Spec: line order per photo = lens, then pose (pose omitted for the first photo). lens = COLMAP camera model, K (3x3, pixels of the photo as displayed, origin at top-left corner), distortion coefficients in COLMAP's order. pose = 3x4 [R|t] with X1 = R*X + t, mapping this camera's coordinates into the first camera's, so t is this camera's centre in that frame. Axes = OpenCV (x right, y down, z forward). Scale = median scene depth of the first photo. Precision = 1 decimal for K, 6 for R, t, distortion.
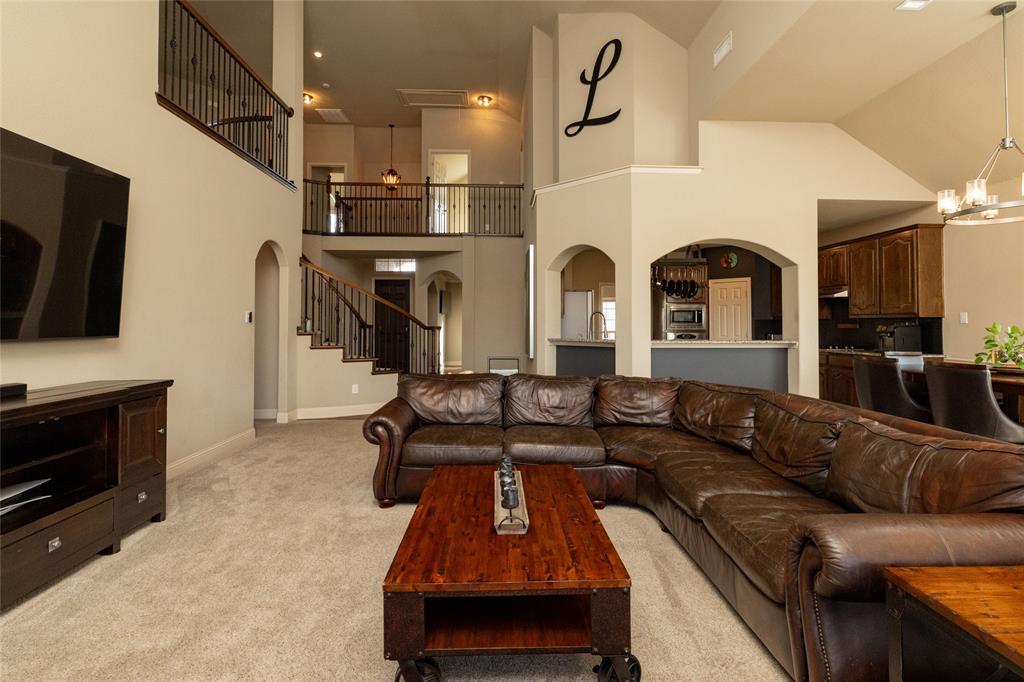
lens RADIAL K [[485.6, 0, 516.5], [0, 485.6, 313.9], [0, 0, 1]] dist [0.004685, 0.001477]
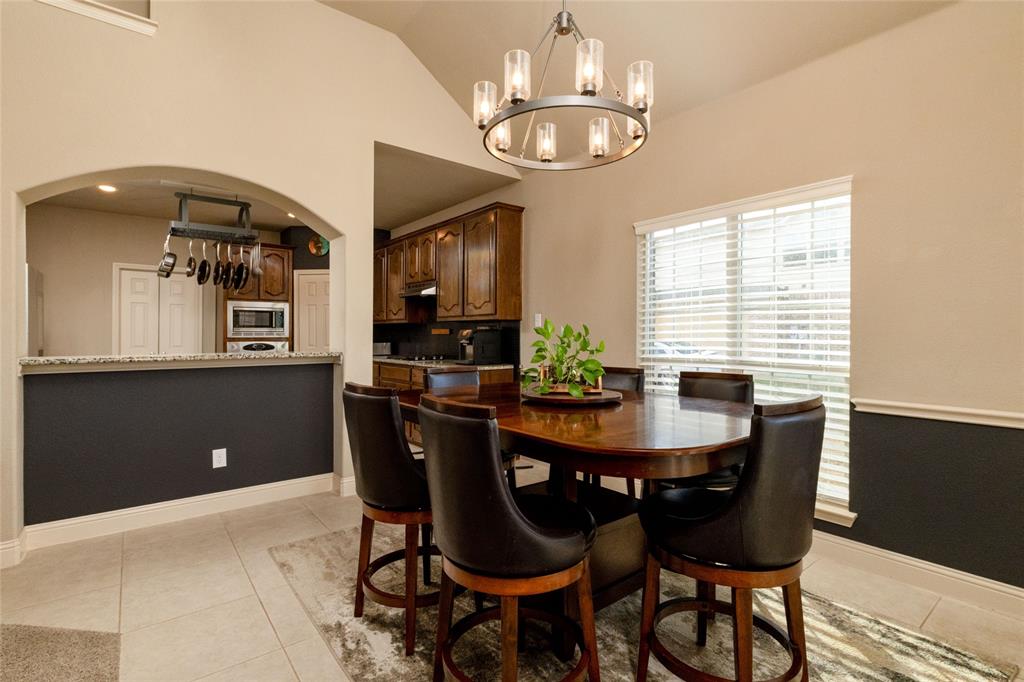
lens RADIAL K [[485.6, 0, 509.9], [0, 485.6, 339.6], [0, 0, 1]] dist [0.004685, 0.001477]
pose [[0.808545, -0.007303, 0.588389, 0.356999], [-0.012355, 0.999492, 0.029383, 0.015671], [-0.588305, -0.031027, 0.808044, 0.325815]]
